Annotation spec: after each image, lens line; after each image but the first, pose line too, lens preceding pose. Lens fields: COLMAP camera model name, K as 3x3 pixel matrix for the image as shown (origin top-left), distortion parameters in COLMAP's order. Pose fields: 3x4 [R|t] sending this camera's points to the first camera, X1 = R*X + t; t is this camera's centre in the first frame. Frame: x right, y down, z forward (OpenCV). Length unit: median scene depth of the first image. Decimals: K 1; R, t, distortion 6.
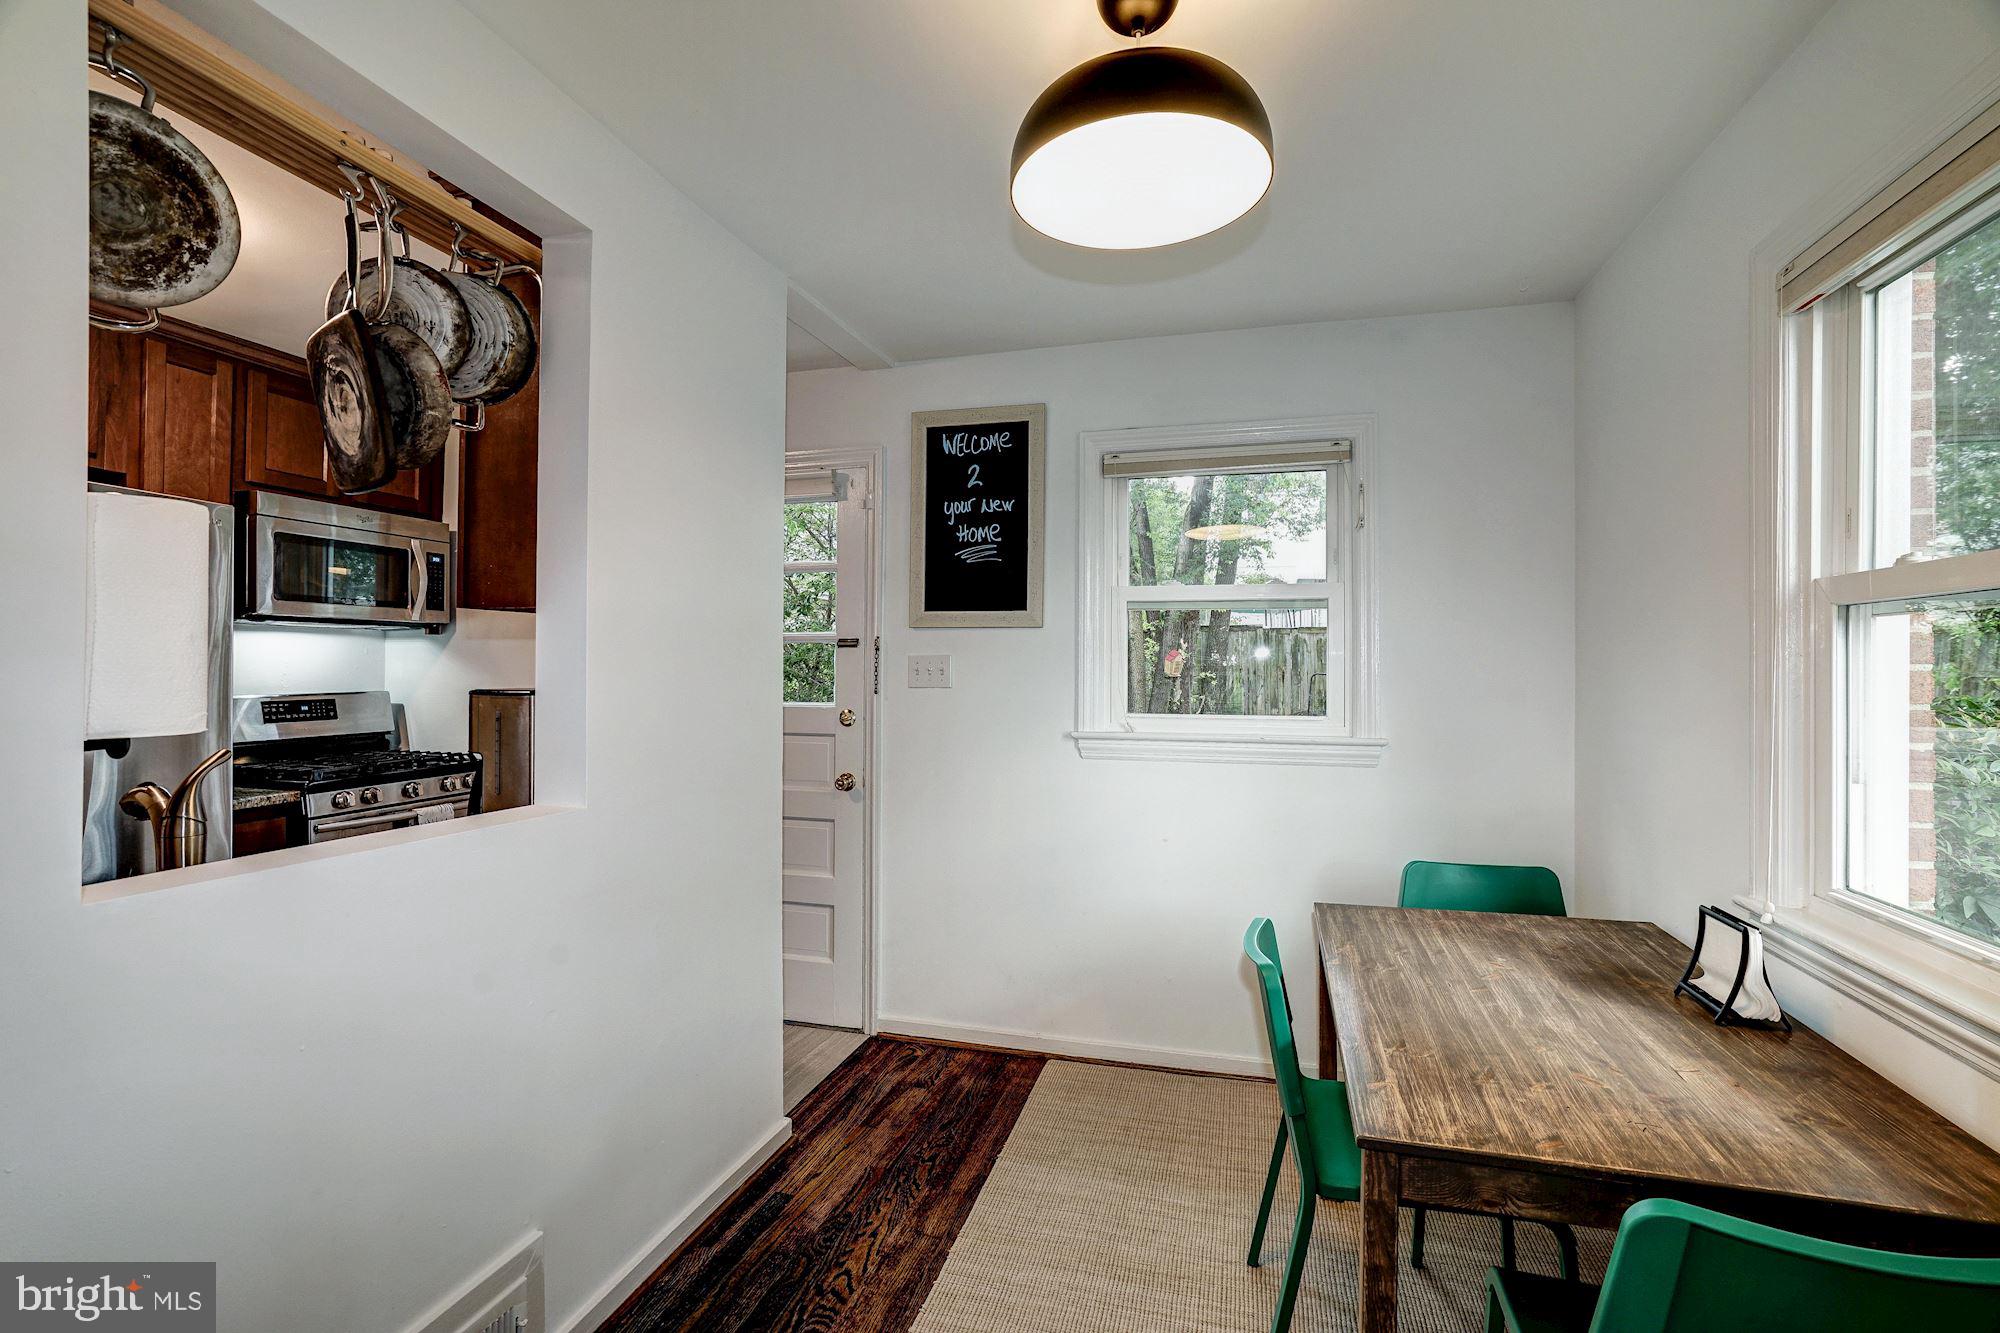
lens RADIAL K [[902.8, 0, 995.1], [0, 902.8, 663.8], [0, 0, 1]] dist [0.000547, 0.000923]
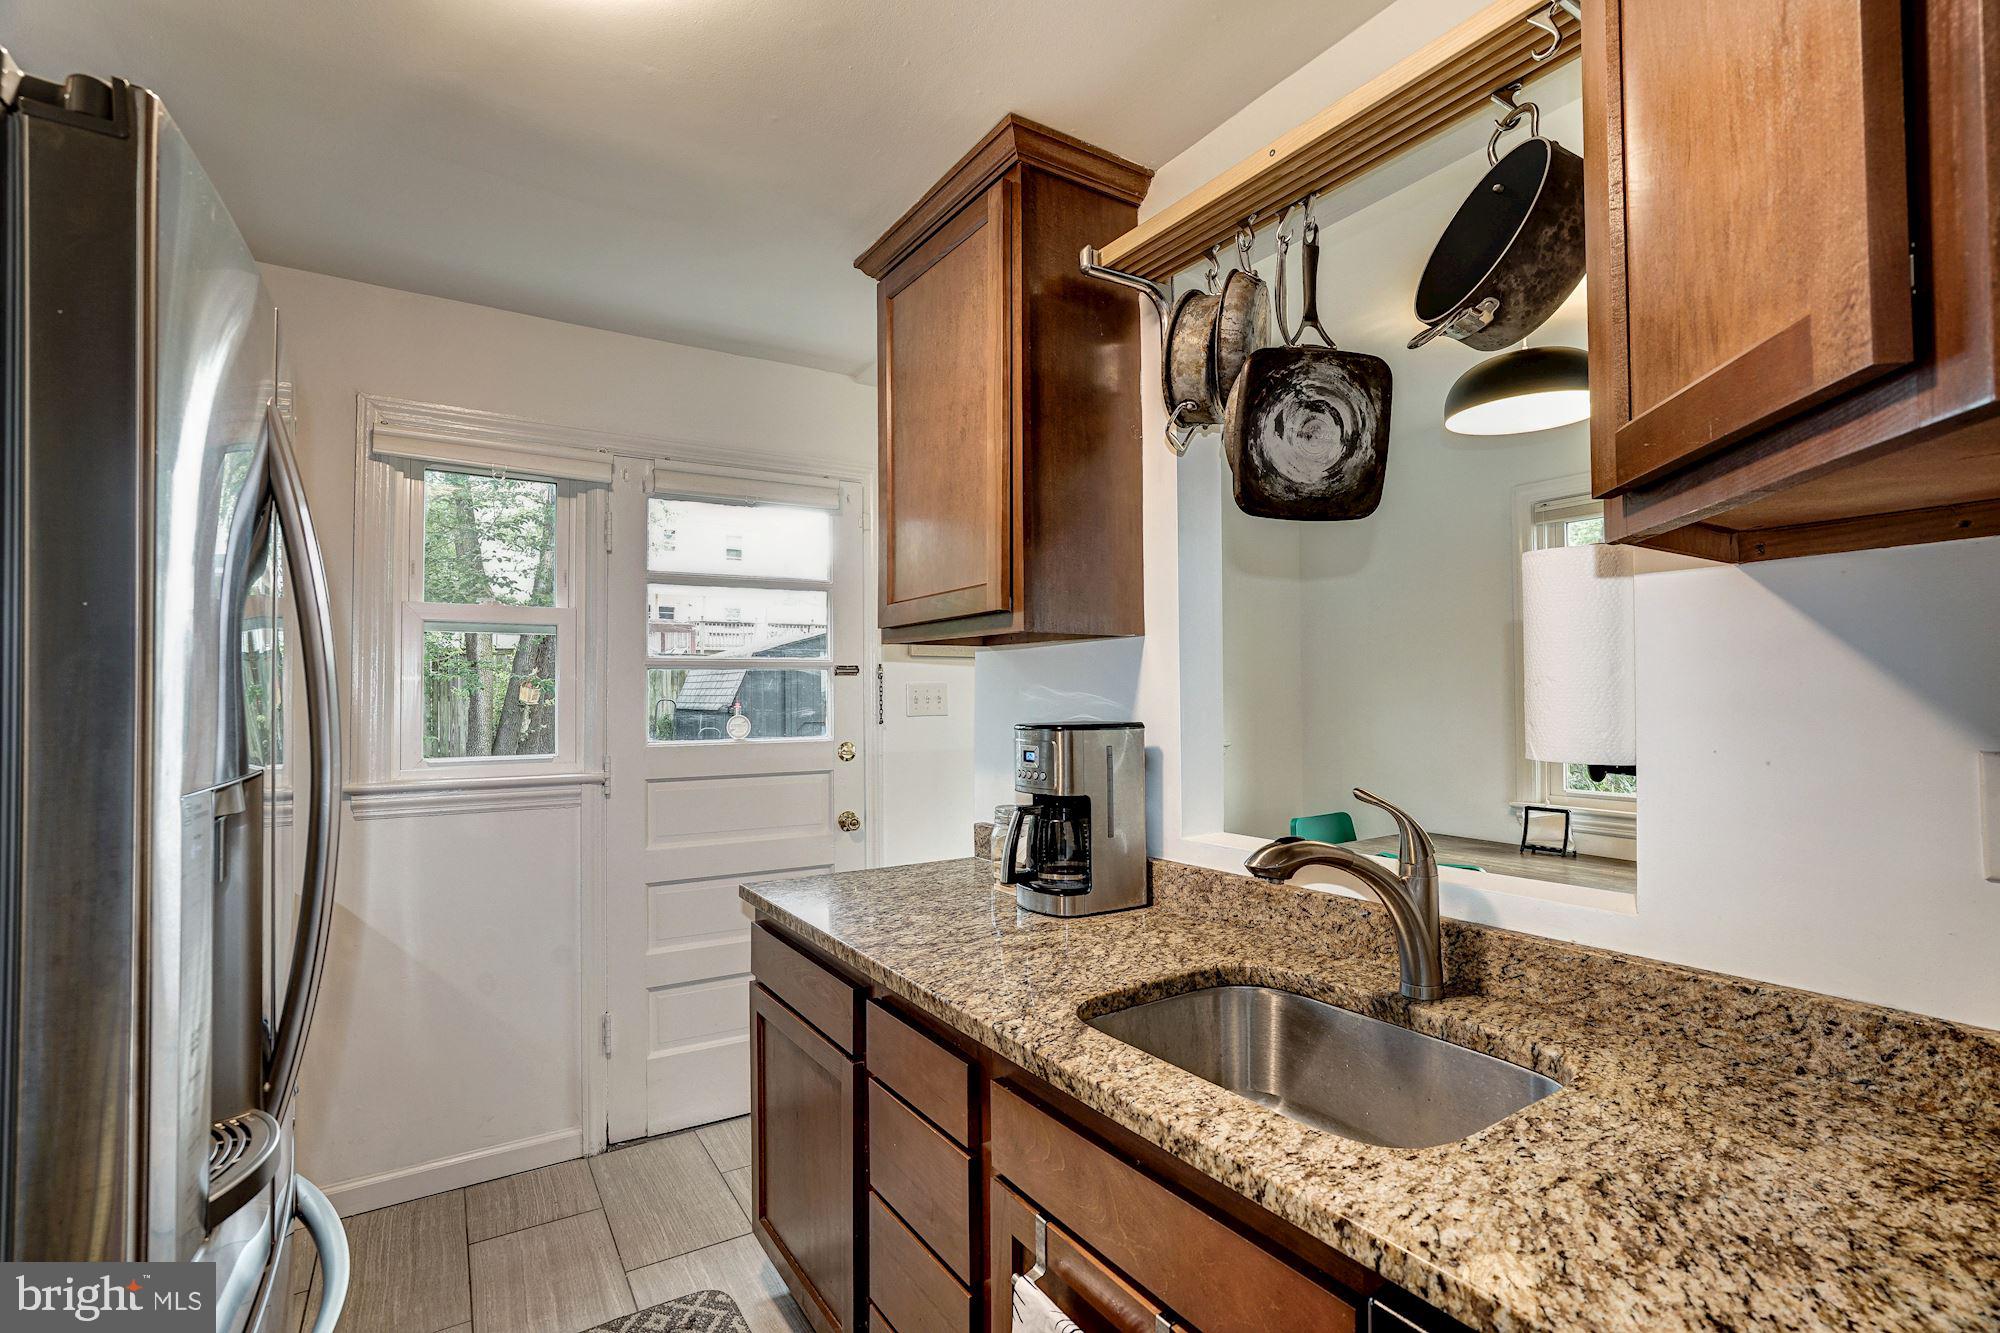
lens RADIAL K [[913.3, 0, 1002.7], [0, 913.3, 662.5], [0, 0, 1]] dist [-0.040874, 0.021291]
pose [[0.645807, 0.016968, 0.763312, -1.673818], [0.006763, 0.999587, -0.027942, -0.008028], [-0.763470, 0.023208, 0.645426, 0.610970]]
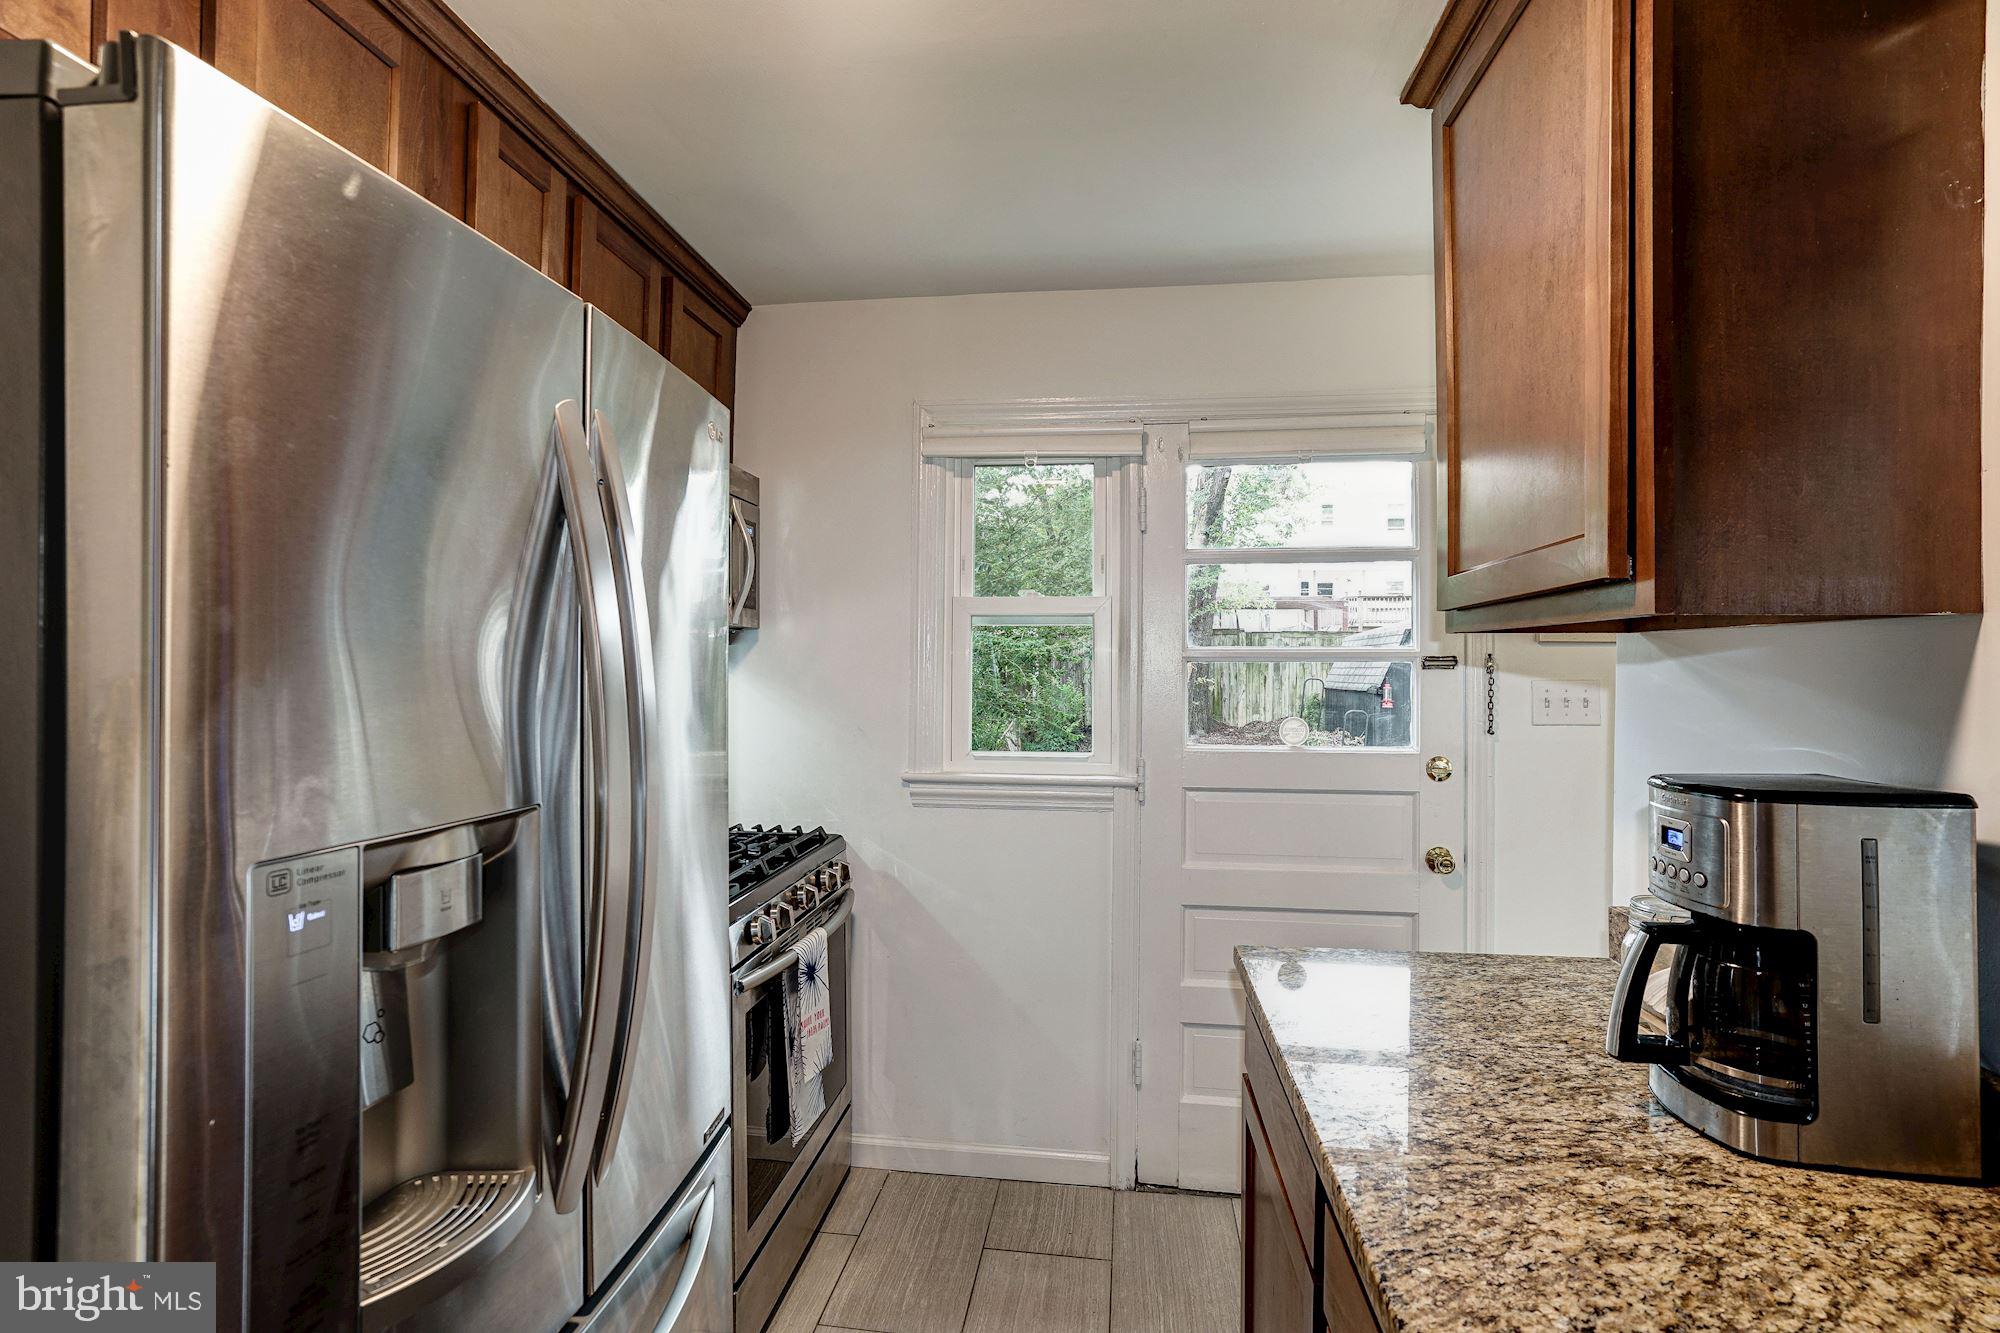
lens RADIAL K [[913.3, 0, 1002.7], [0, 913.3, 662.5], [0, 0, 1]] dist [-0.040874, 0.021291]
pose [[0.986852, -0.000312, 0.161629, -1.328313], [0.000913, 0.999993, -0.003645, -0.044501], [-0.161626, 0.003744, 0.986845, 0.788913]]
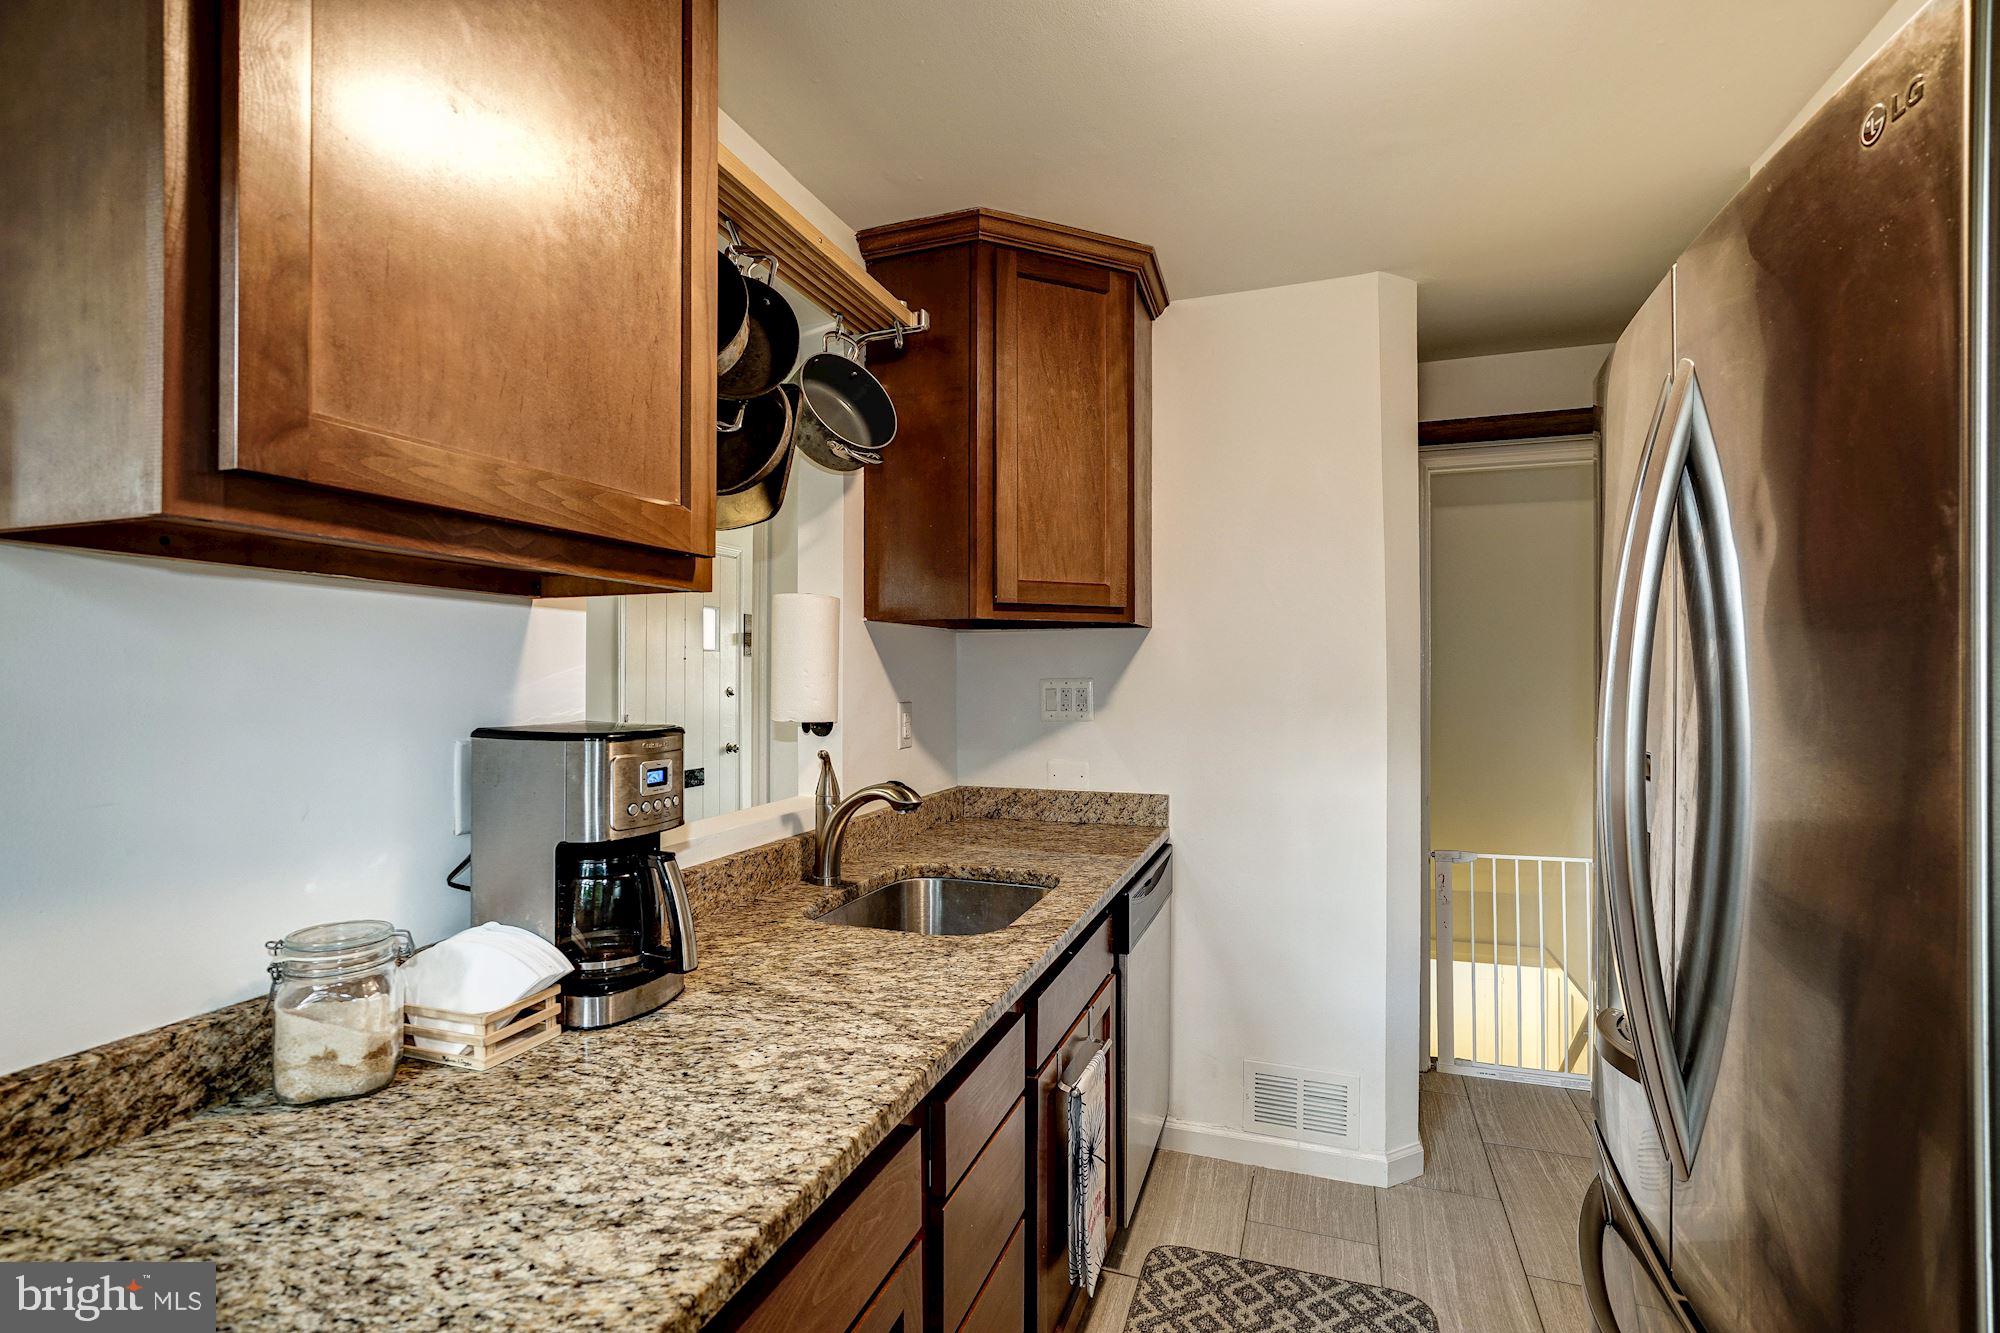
lens RADIAL K [[905.7, 0, 997.0], [0, 905.7, 670.2], [0, 0, 1]] dist [0.000357, 0.001404]
pose [[-0.997812, -0.007952, 0.065633, -1.086416], [-0.008448, 0.999938, -0.007274, -0.007108], [-0.065572, -0.007813, -0.997817, 2.103028]]
